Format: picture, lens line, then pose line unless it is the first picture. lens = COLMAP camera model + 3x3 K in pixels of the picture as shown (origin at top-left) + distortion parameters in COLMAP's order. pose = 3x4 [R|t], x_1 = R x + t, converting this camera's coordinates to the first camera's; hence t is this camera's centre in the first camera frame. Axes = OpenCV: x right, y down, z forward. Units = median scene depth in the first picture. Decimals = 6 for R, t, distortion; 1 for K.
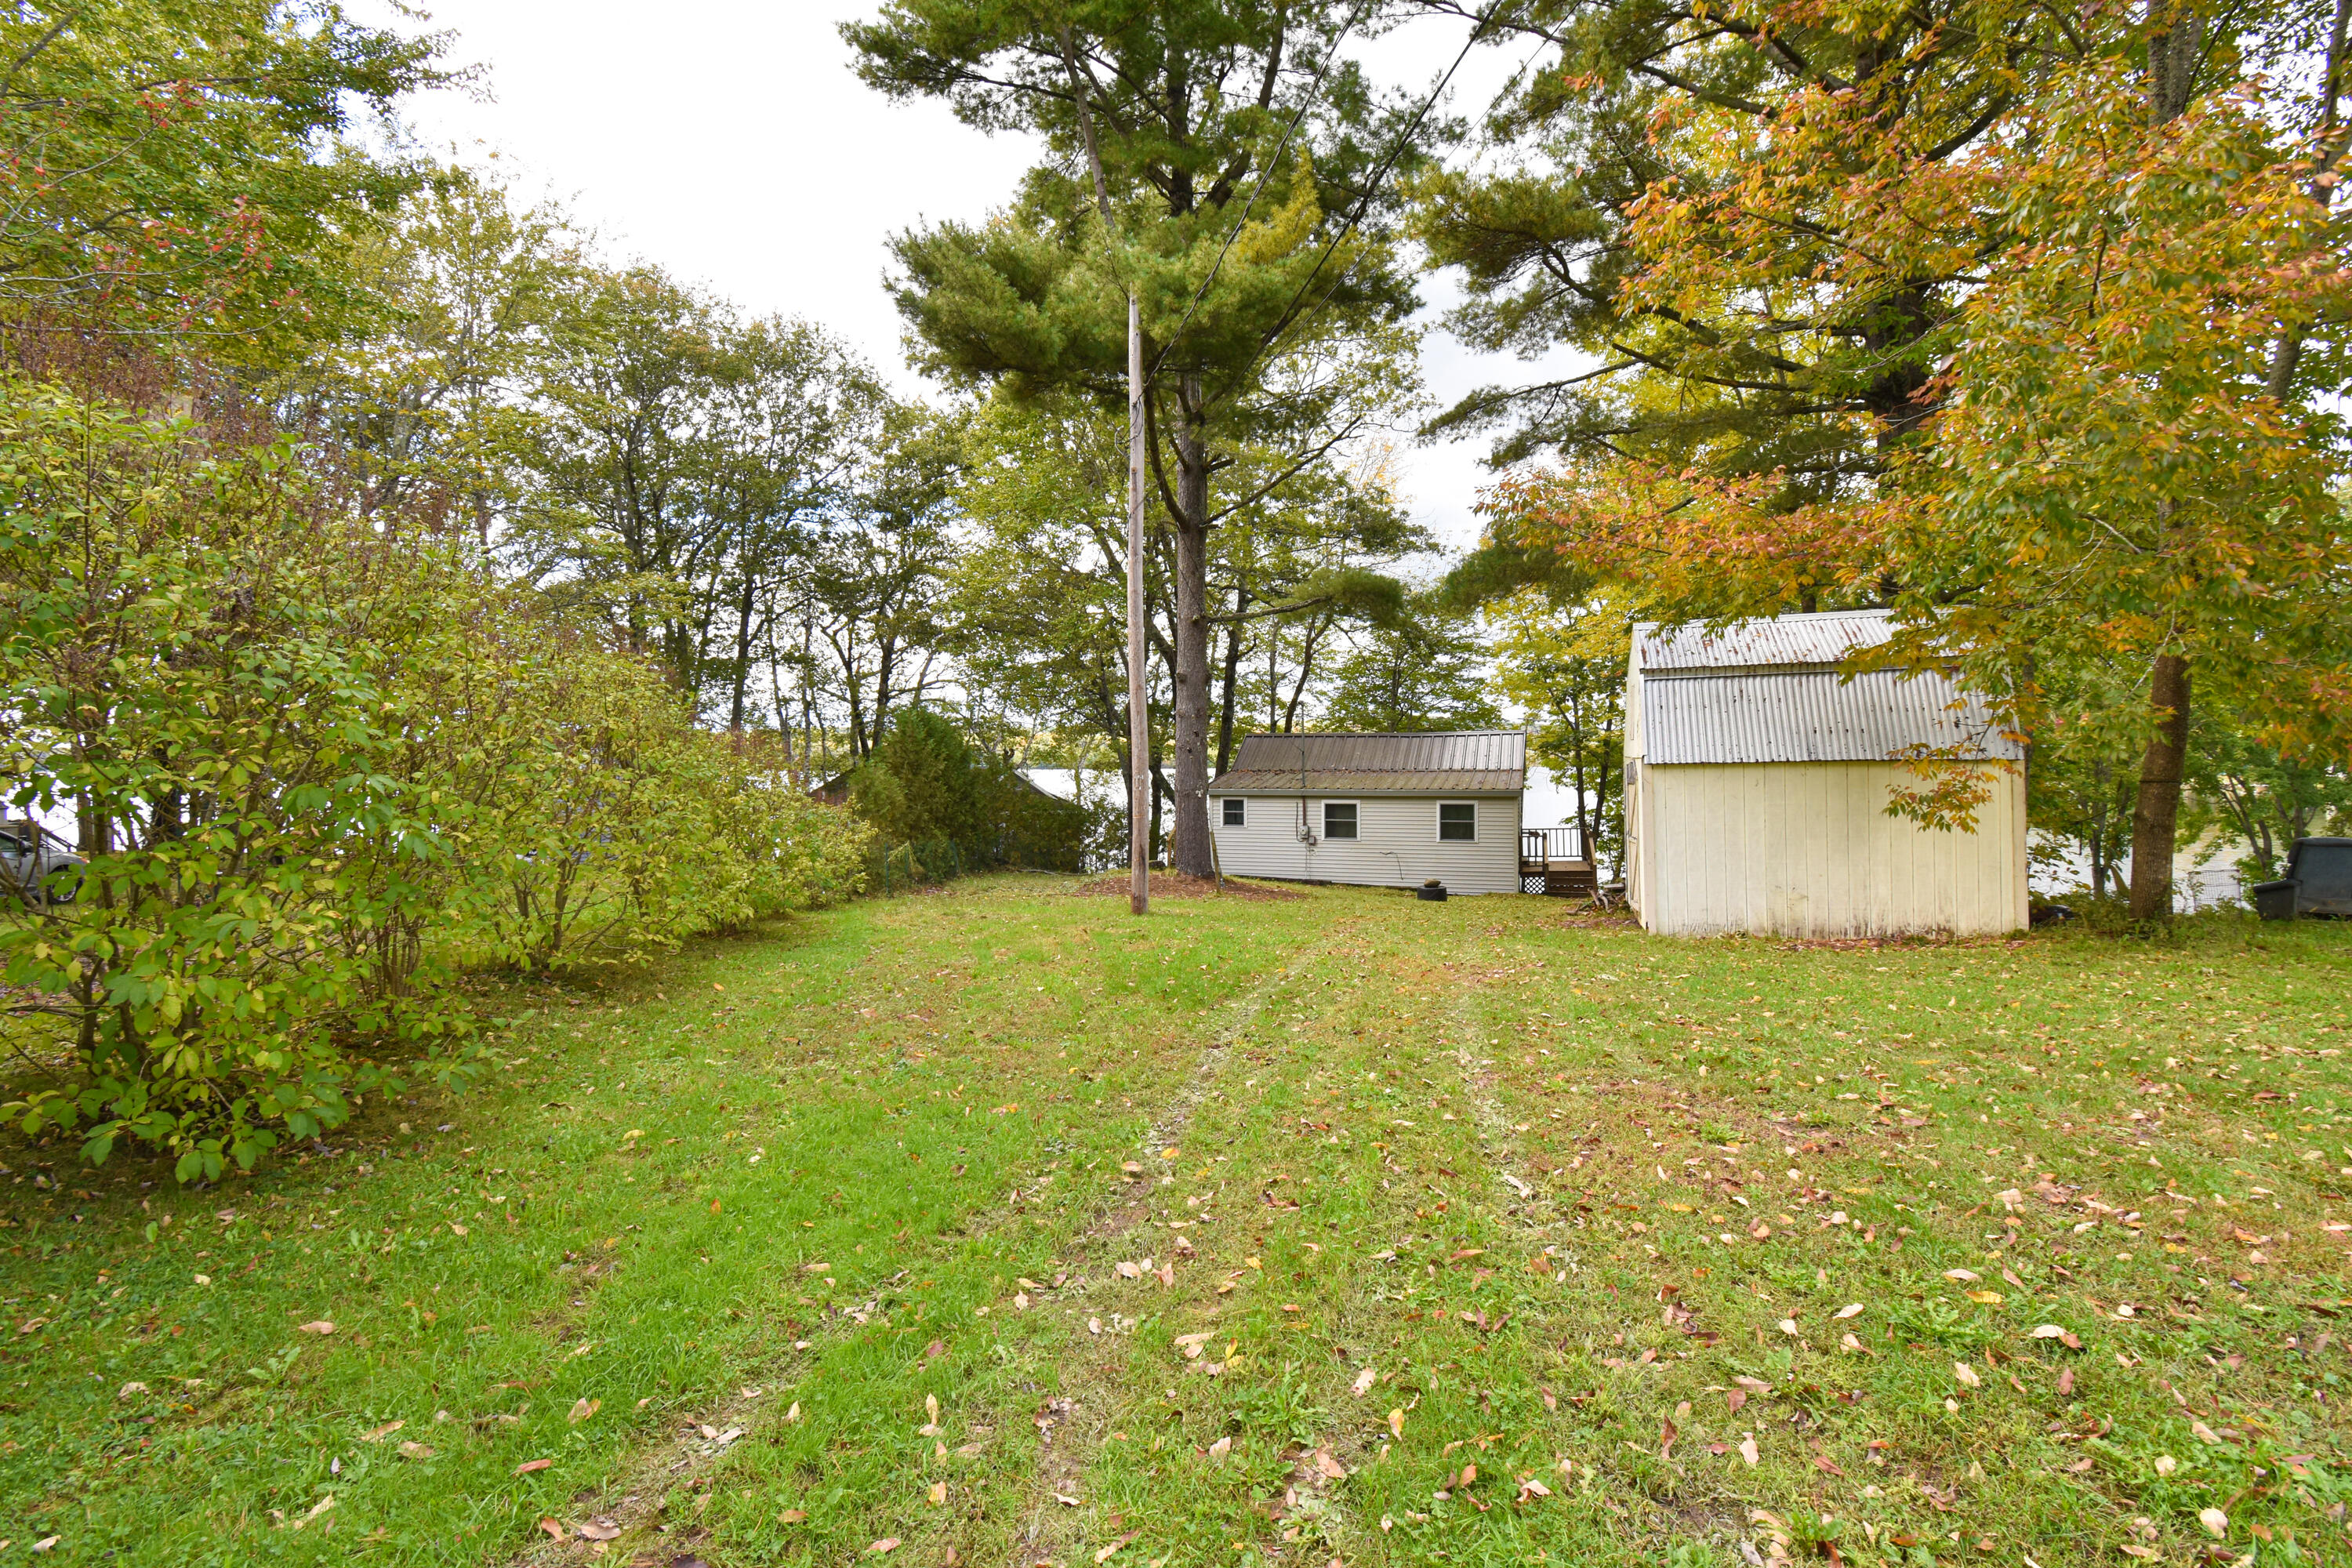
lens RADIAL K [[1126.9, 0, 1173.2], [0, 1126.9, 785.2], [0, 0, 1]] dist [0.002467, 0.000048]
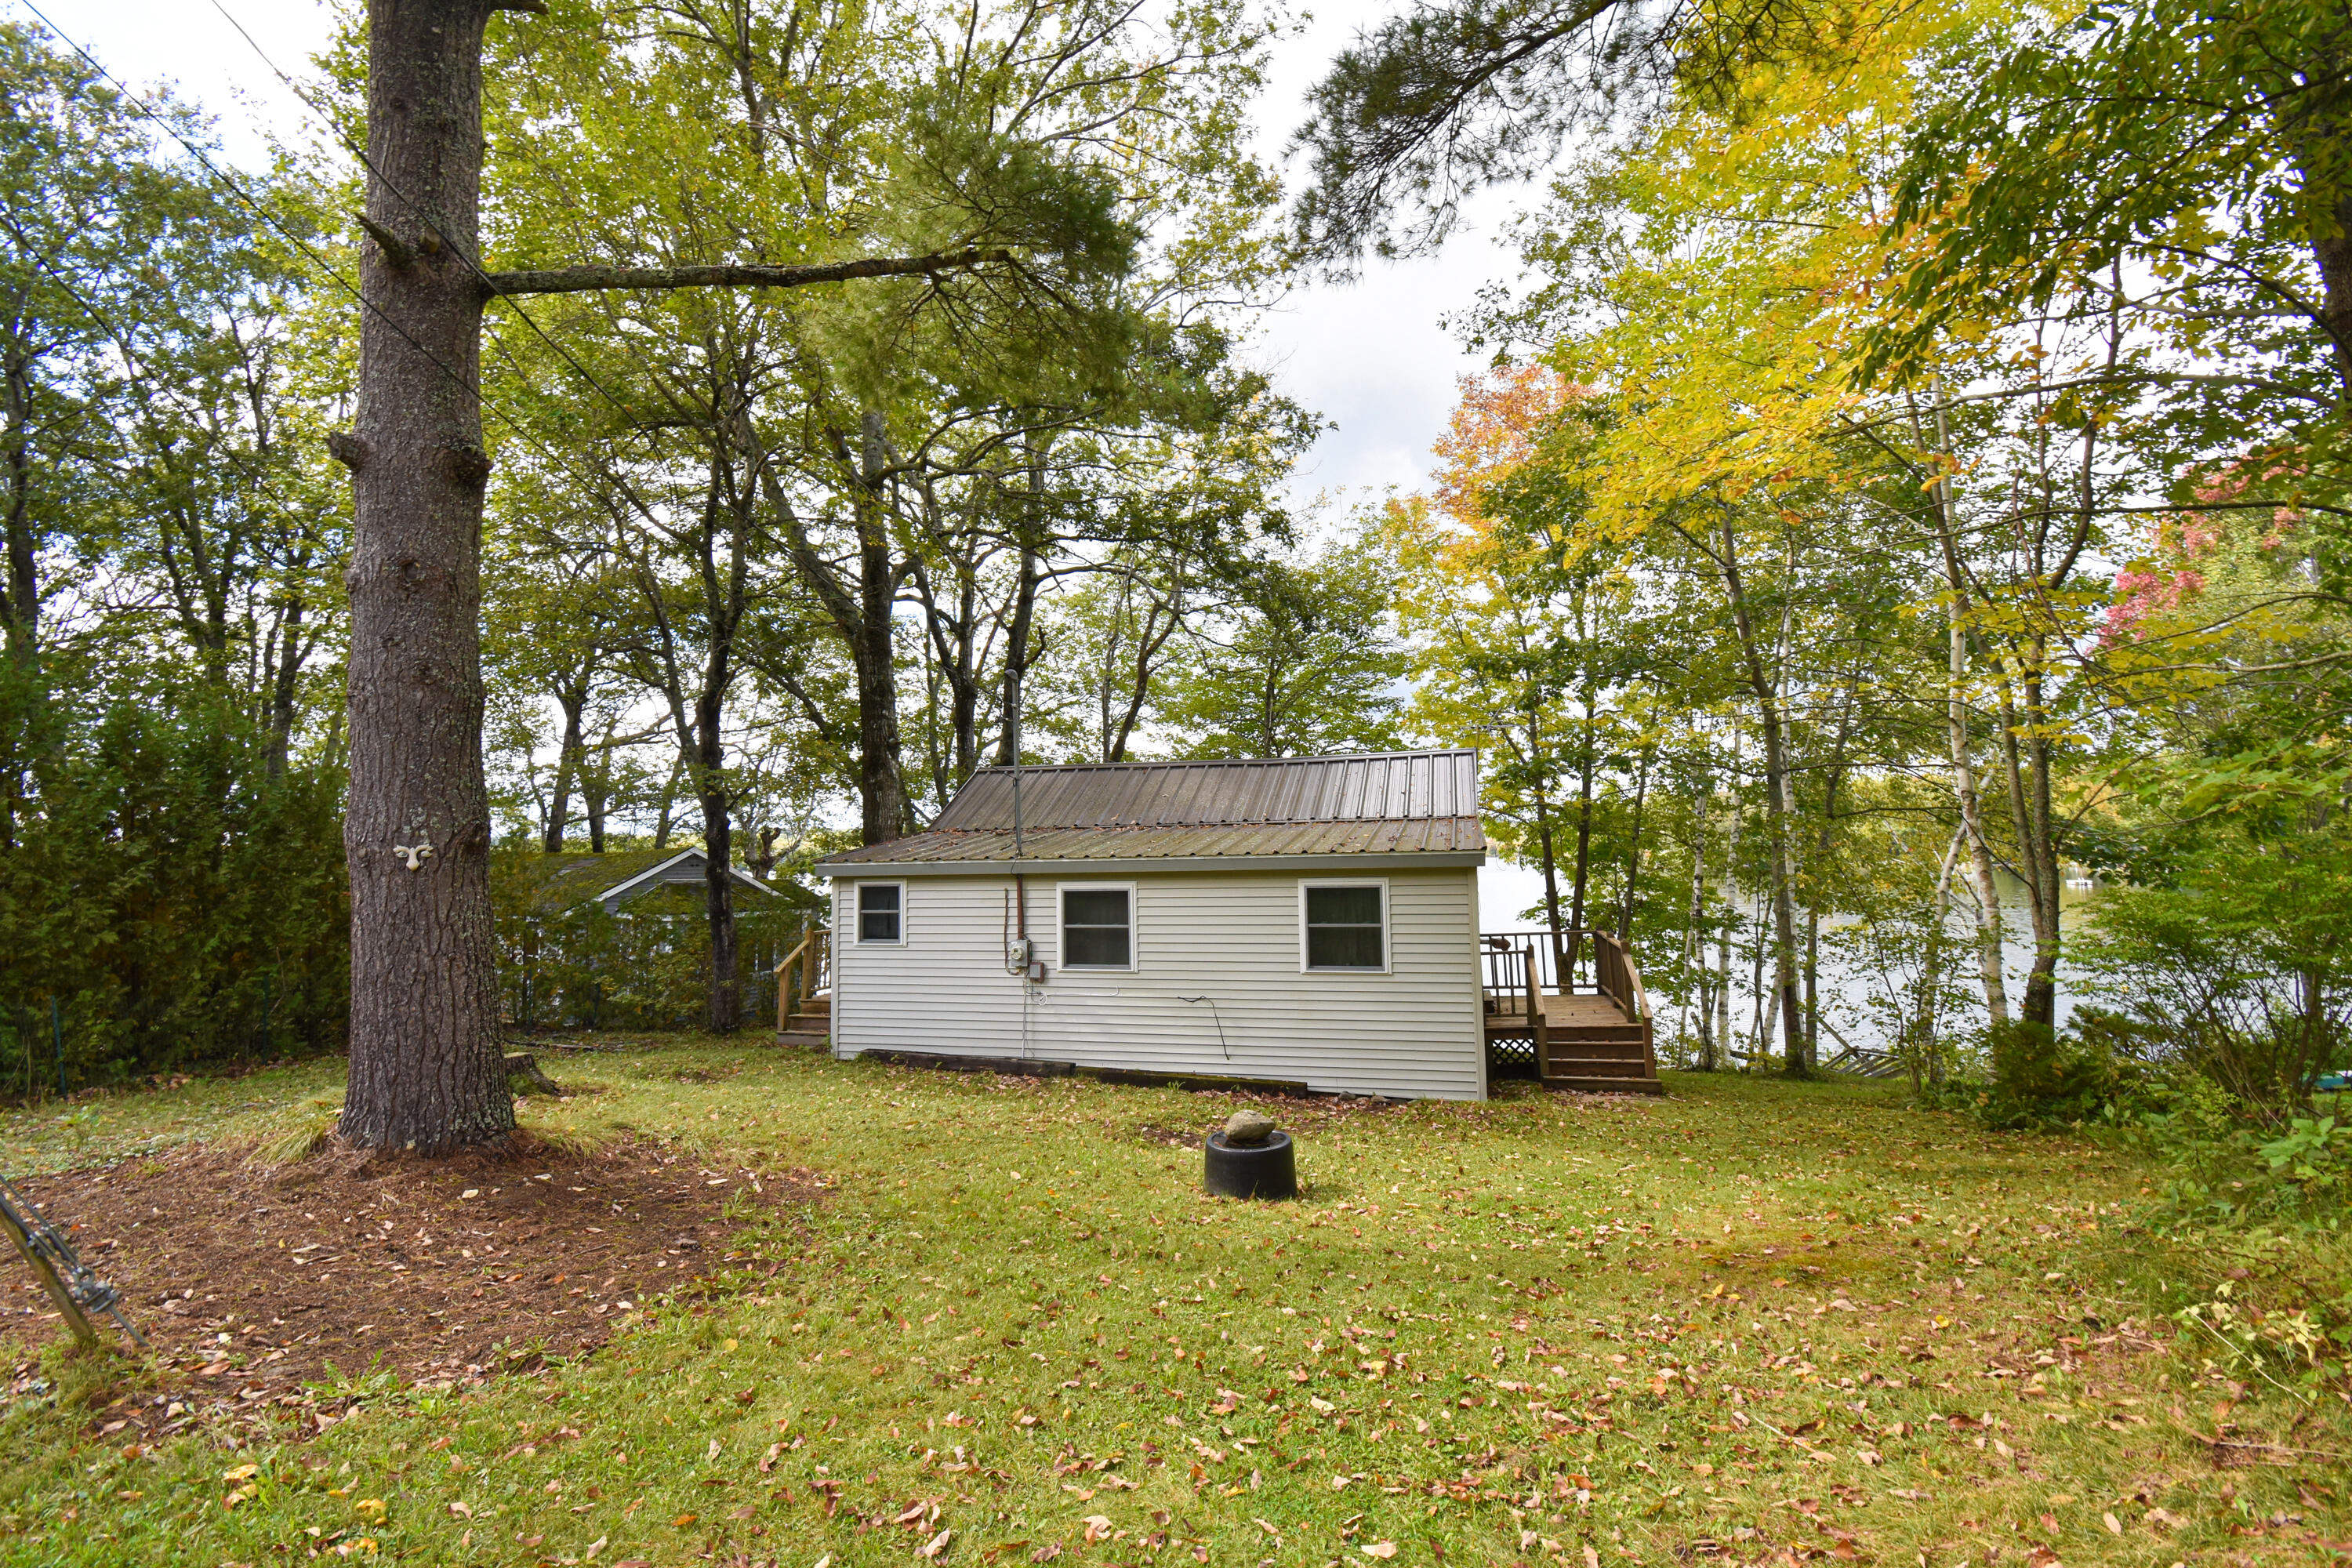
lens RADIAL K [[1010.4, 0, 1197.0], [0, 1010.4, 792.0], [0, 0, 1]] dist [-0.002489, -0.000747]
pose [[0.998056, -0.008605, 0.061731, 0.160110], [0.014083, 0.995945, -0.088852, 0.013331], [-0.060716, 0.089549, 0.994130, 0.567059]]
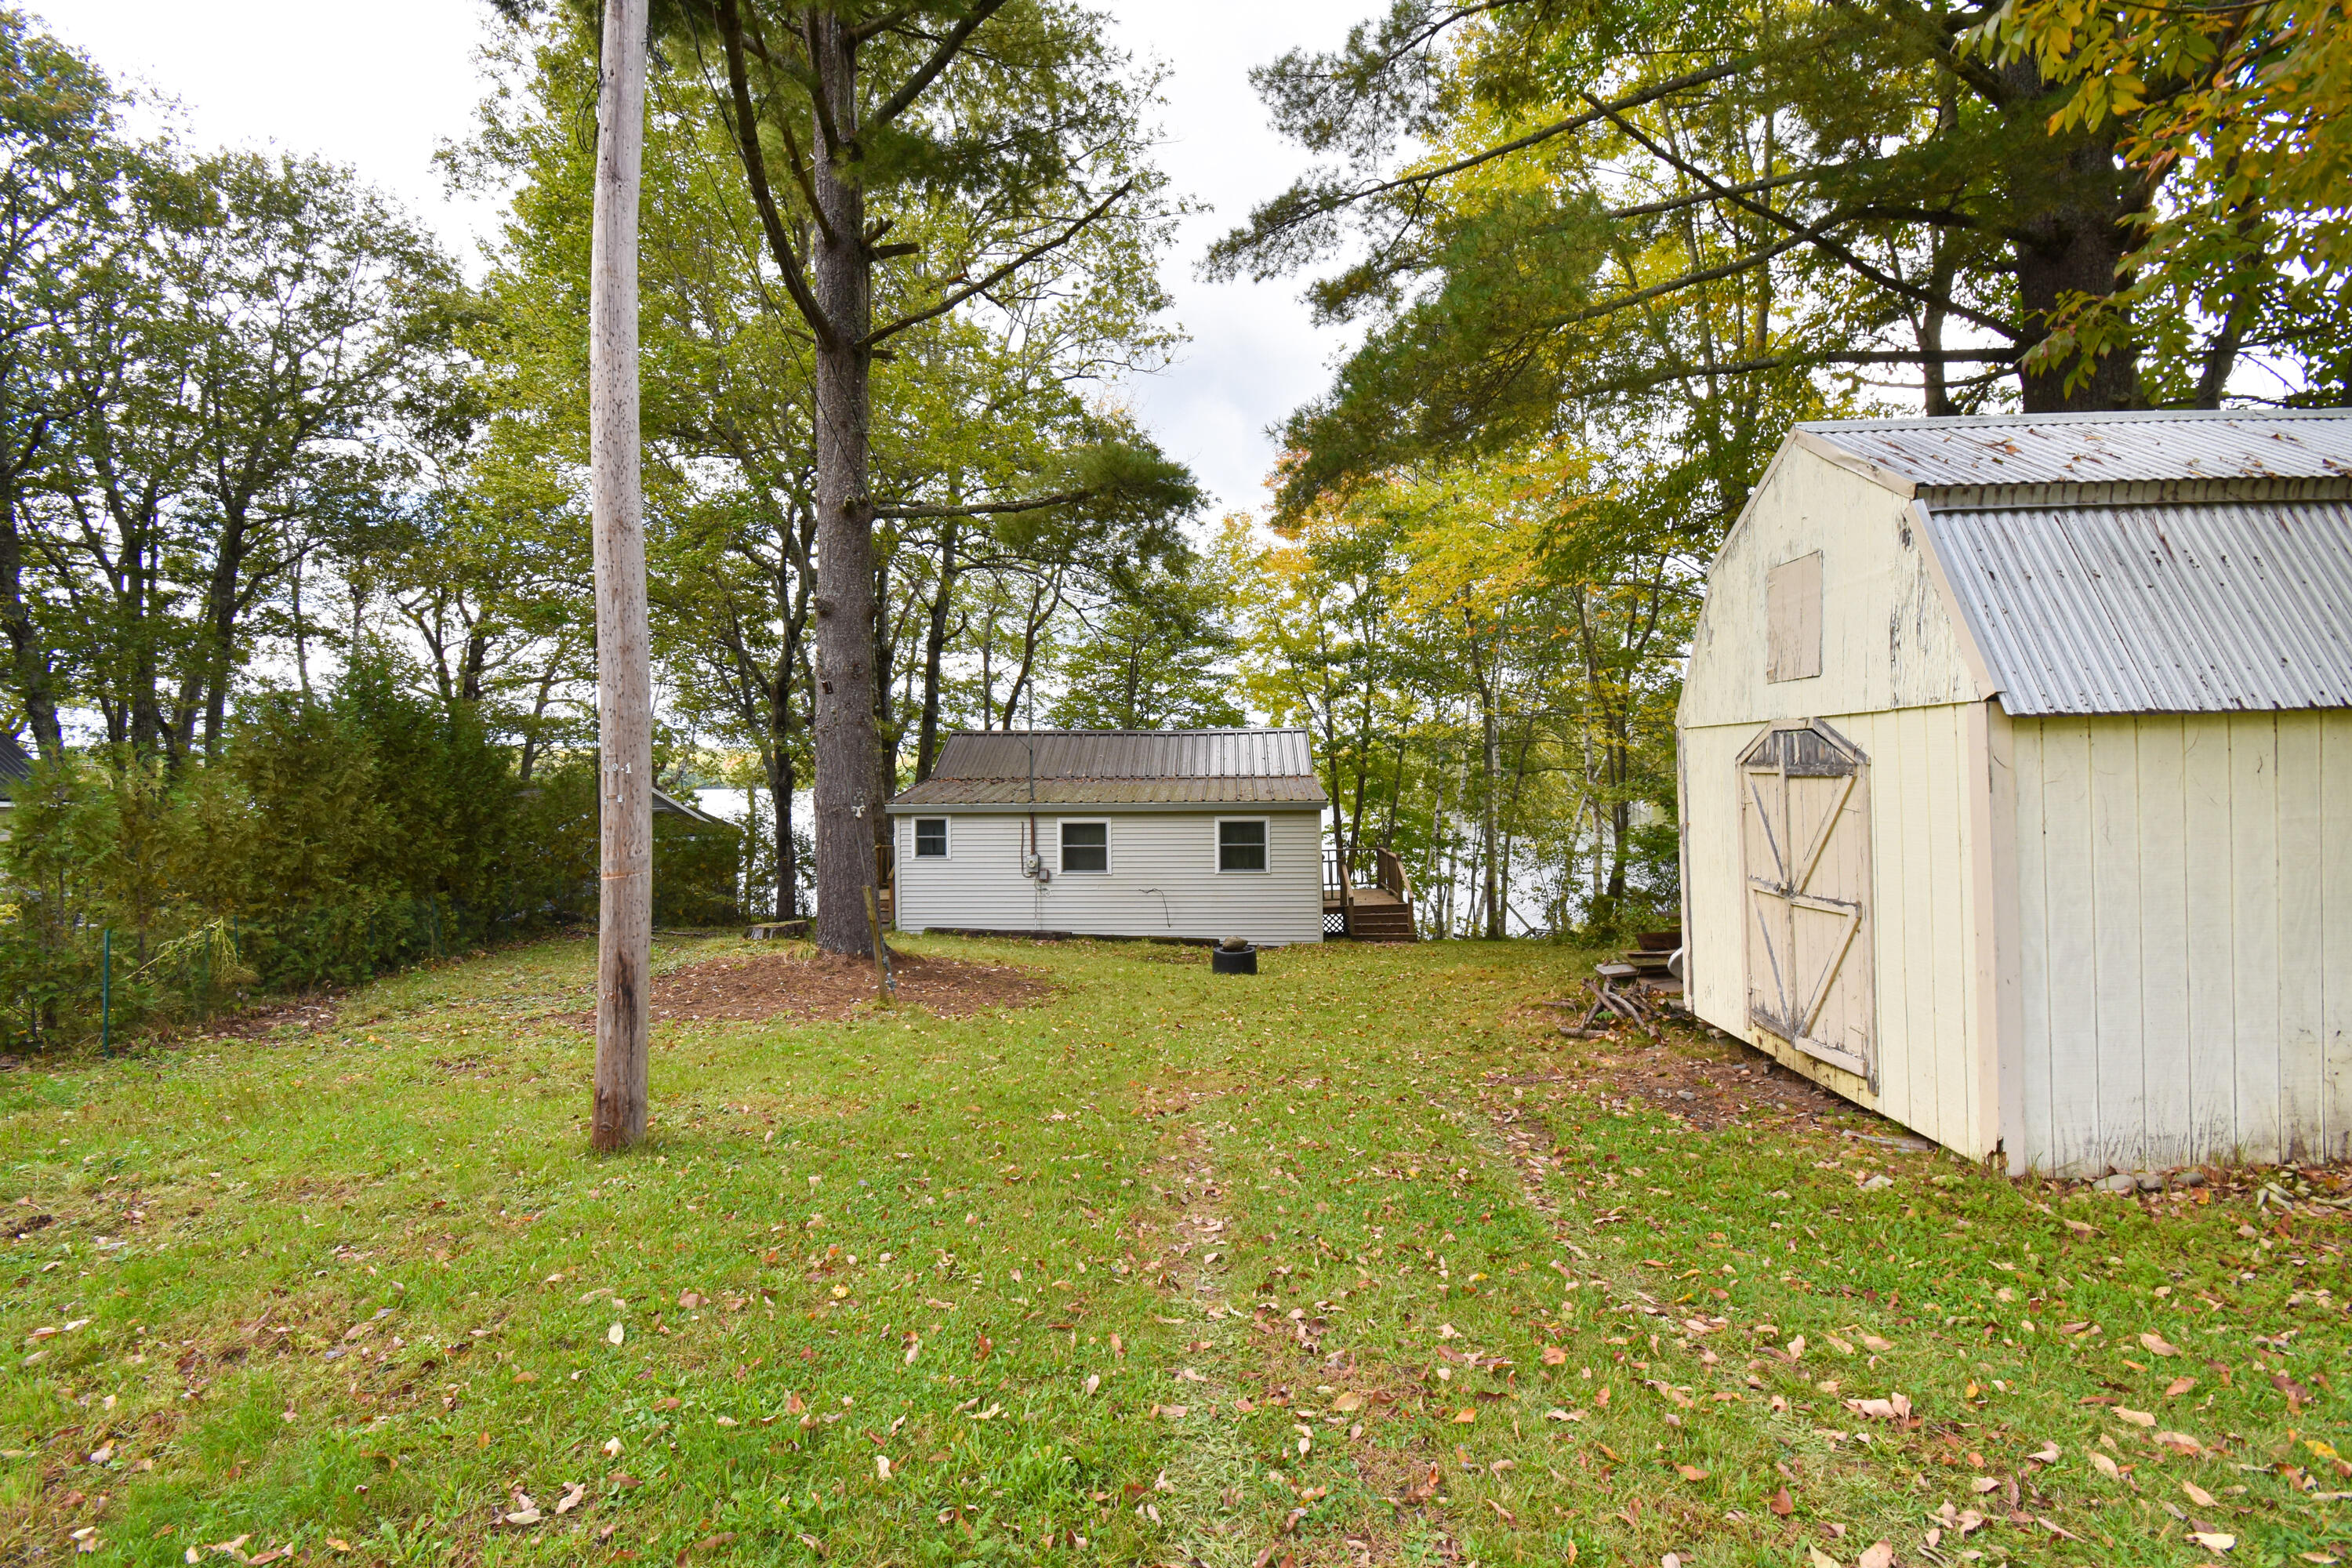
lens RADIAL K [[1010.4, 0, 1177.8], [0, 1010.4, 788.0], [0, 0, 1]] dist [-0.002489, -0.000747]
pose [[0.962416, -0.005486, 0.271523, 0.030928], [0.009624, 0.999857, -0.013911, 0.003557], [-0.271408, 0.016002, 0.962331, 0.355522]]
